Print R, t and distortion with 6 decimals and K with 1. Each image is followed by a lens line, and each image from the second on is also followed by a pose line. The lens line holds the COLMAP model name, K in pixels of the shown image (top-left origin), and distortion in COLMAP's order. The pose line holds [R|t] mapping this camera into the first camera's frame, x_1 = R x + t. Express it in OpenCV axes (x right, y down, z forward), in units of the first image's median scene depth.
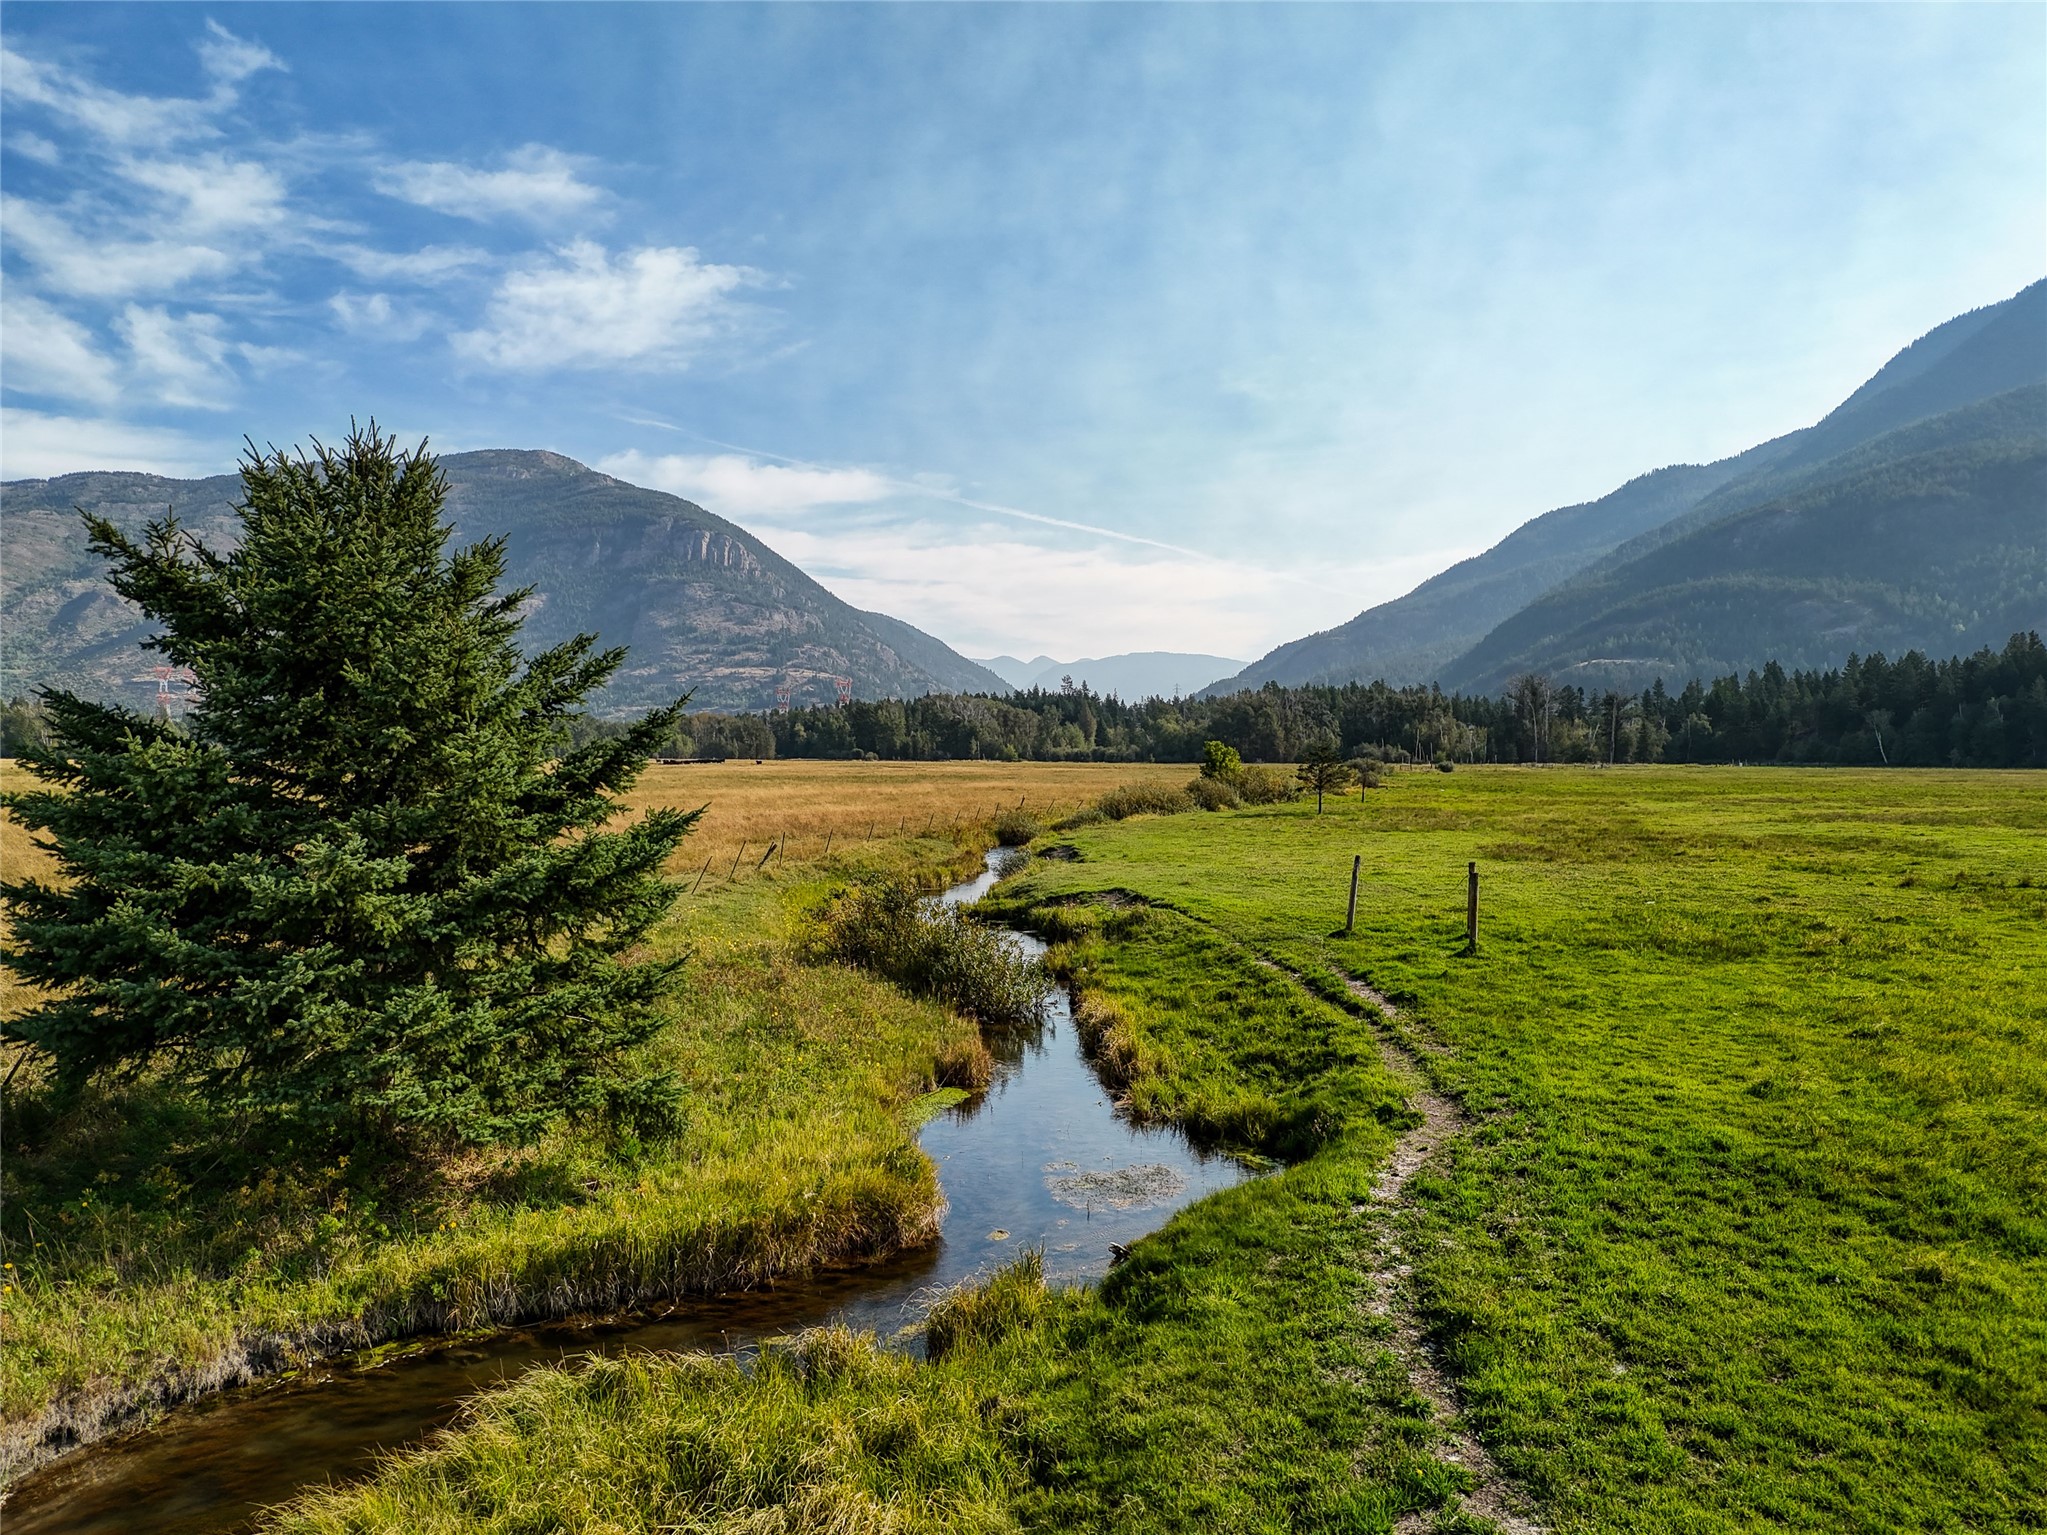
lens RADIAL K [[1487.1, 0, 1017.4], [0, 1487.1, 785.6], [0, 0, 1]] dist [0.079269, -0.078055]
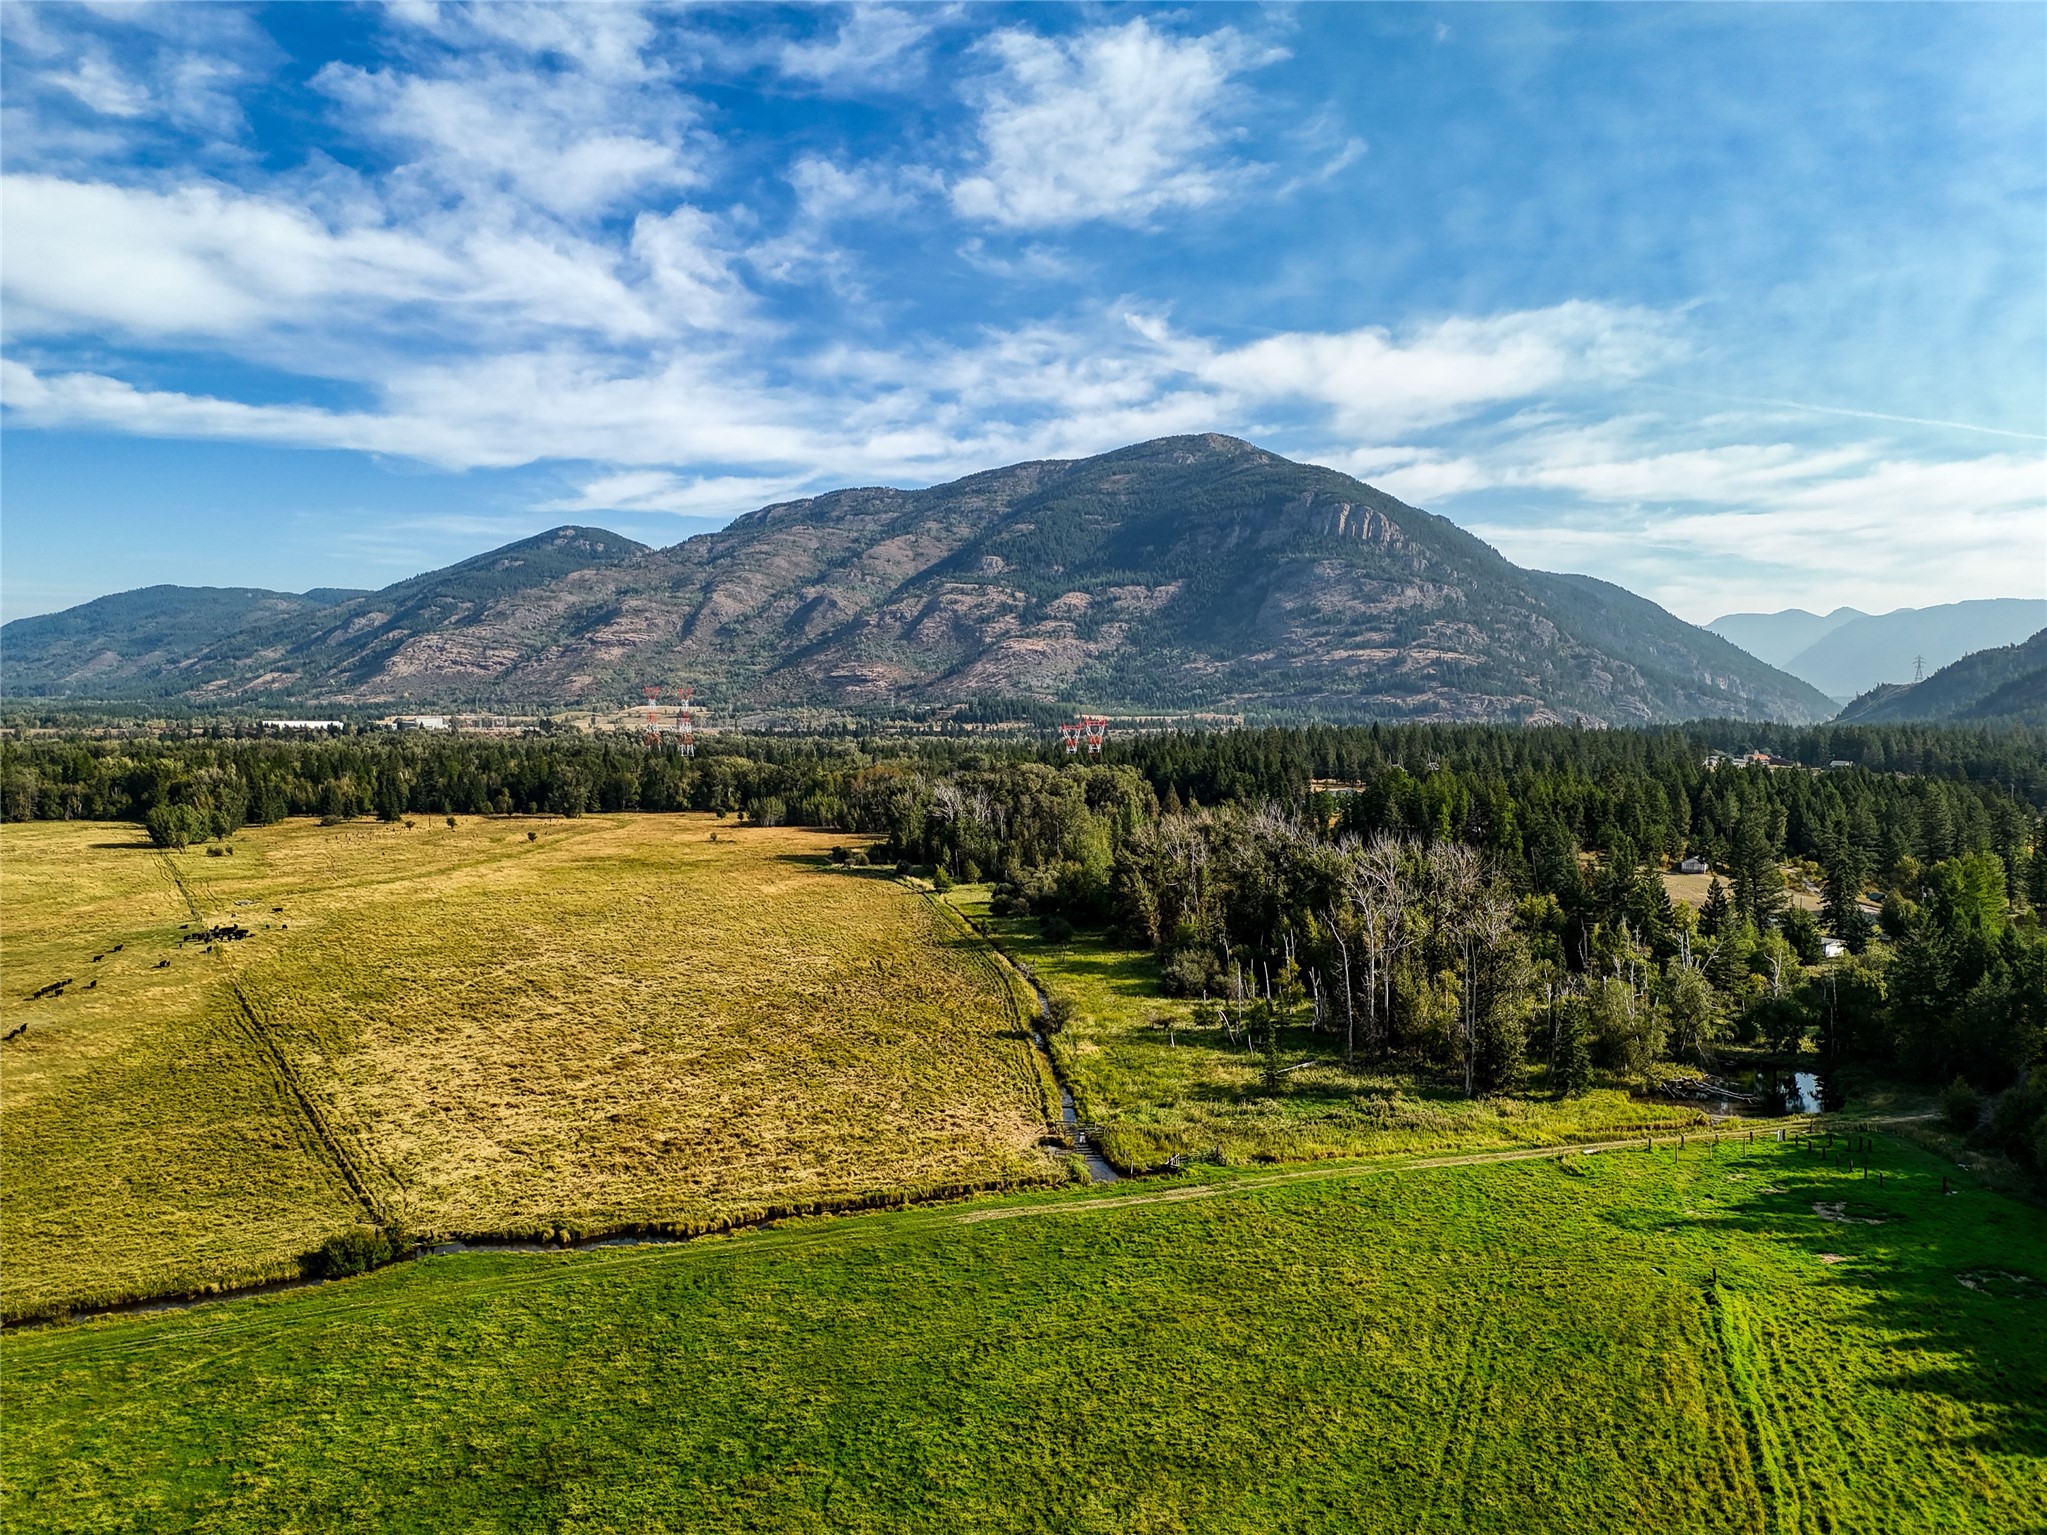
lens RADIAL K [[1487.1, 0, 1034.3], [0, 1487.1, 770.4], [0, 0, 1]] dist [0.079269, -0.078055]
pose [[0.884312, 0.016647, -0.466599, 0.067323], [-0.010440, 0.999819, 0.015885, -0.015902], [0.466779, -0.009176, 0.884326, 0.076850]]
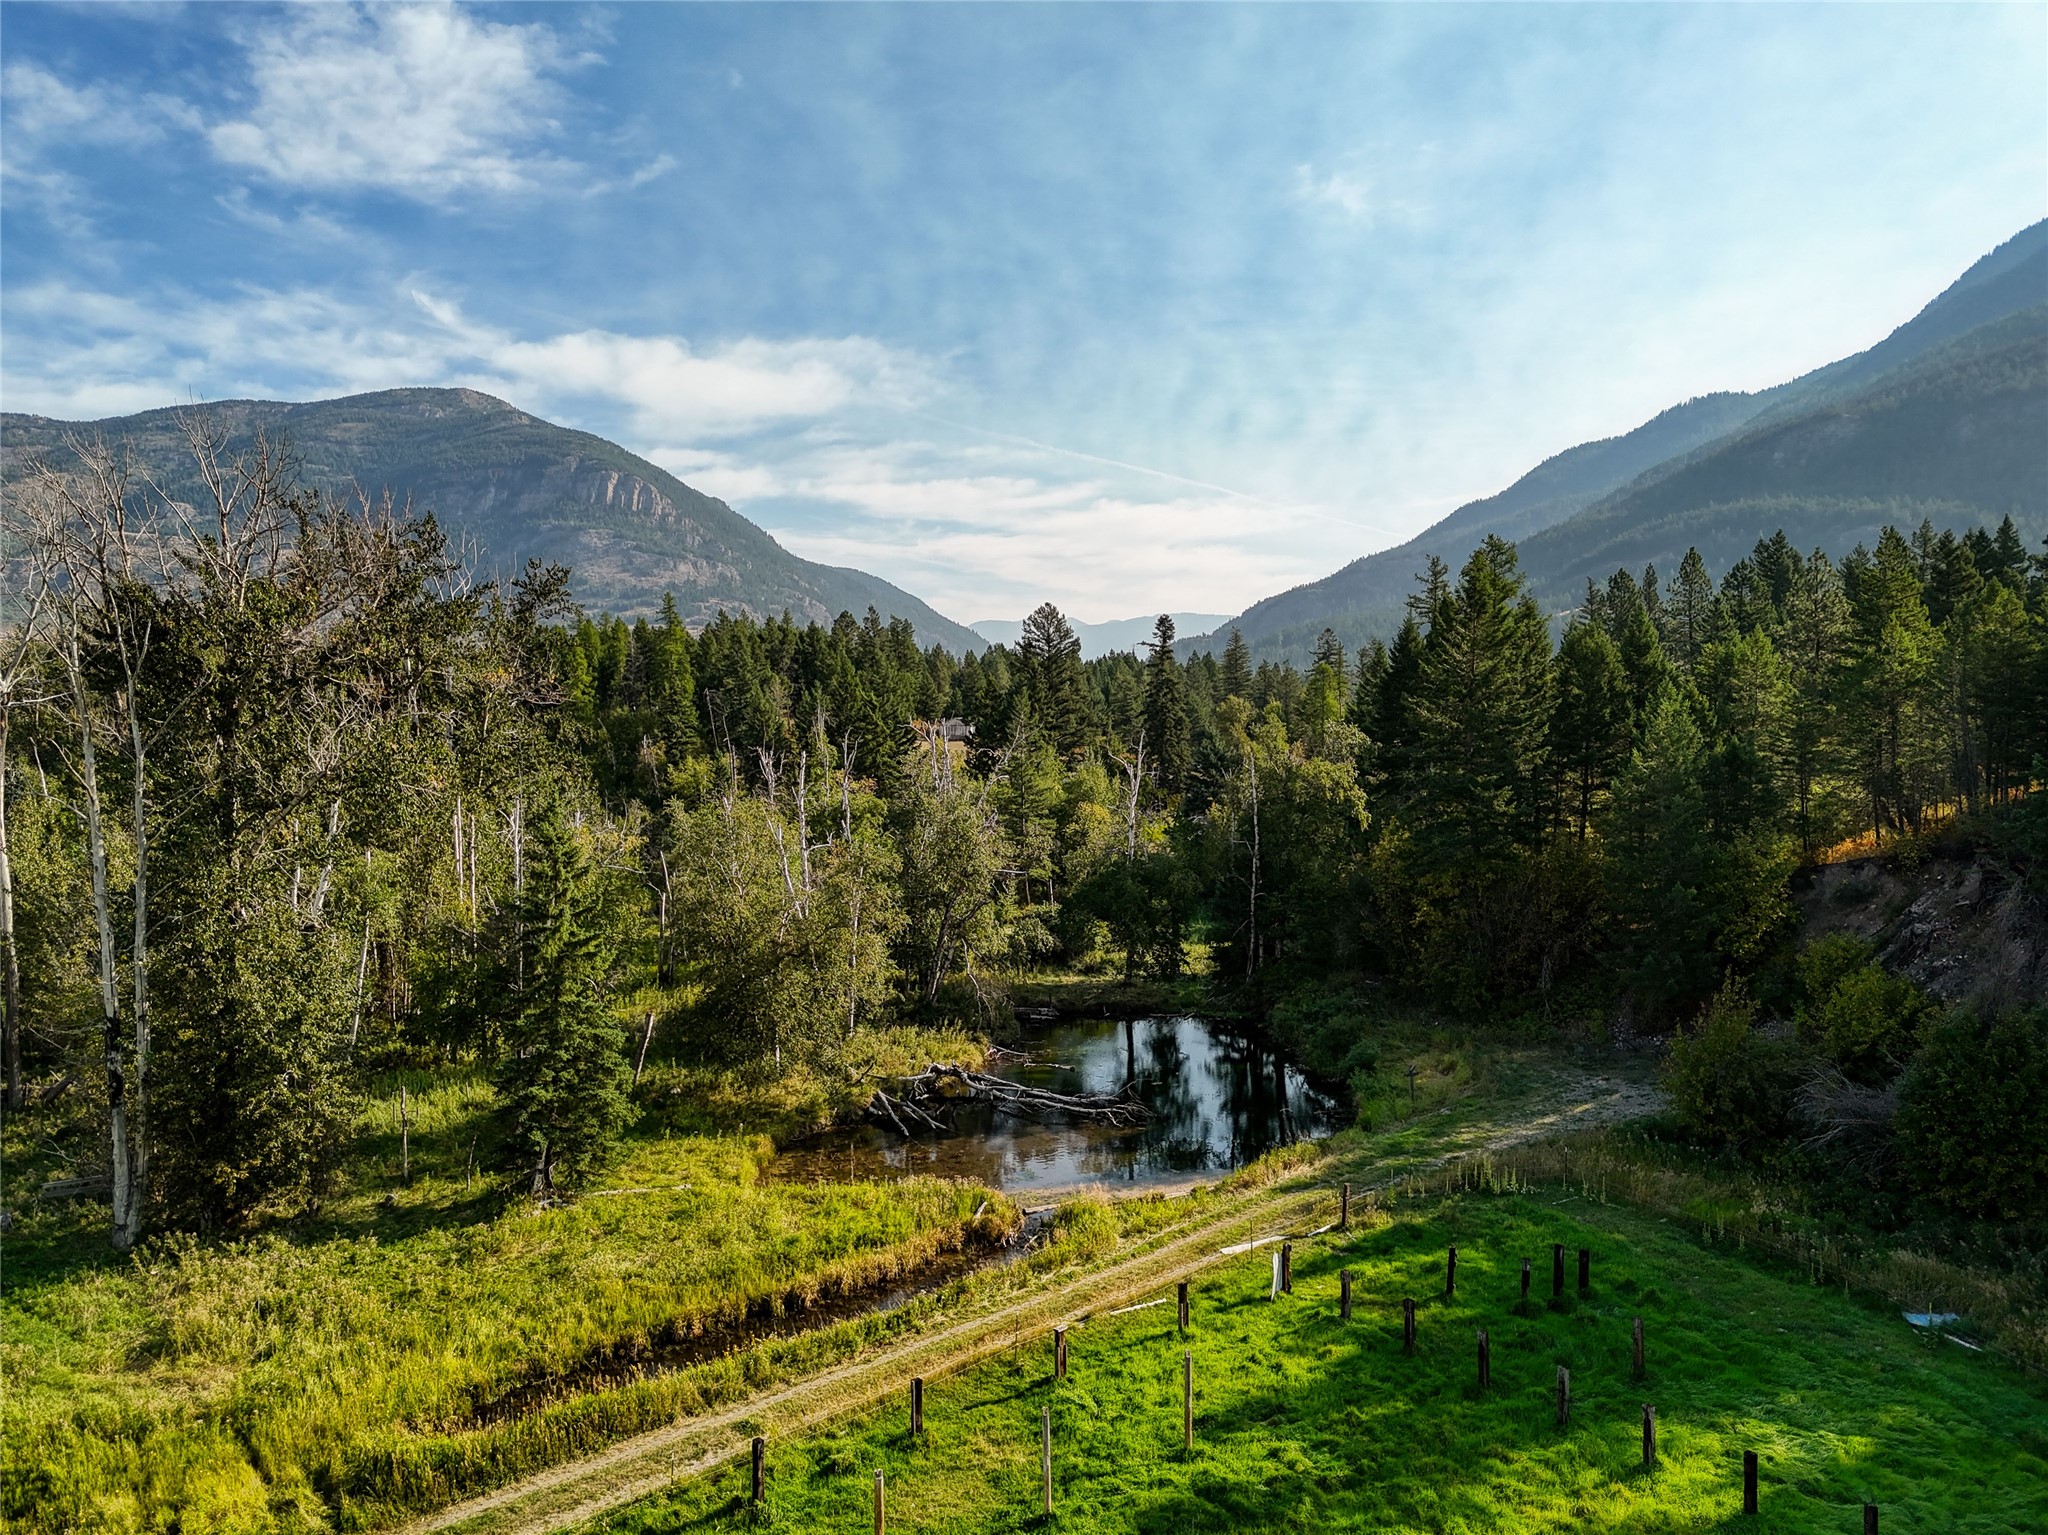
lens RADIAL K [[1487.8, 0, 1025.3], [0, 1487.8, 770.1], [0, 0, 1]] dist [0.079269, -0.078055]
pose [[0.999691, 0.002006, -0.024764, 0.063960], [-0.001646, 0.999893, 0.014551, -0.006981], [0.024790, -0.014506, 0.999587, 0.123379]]
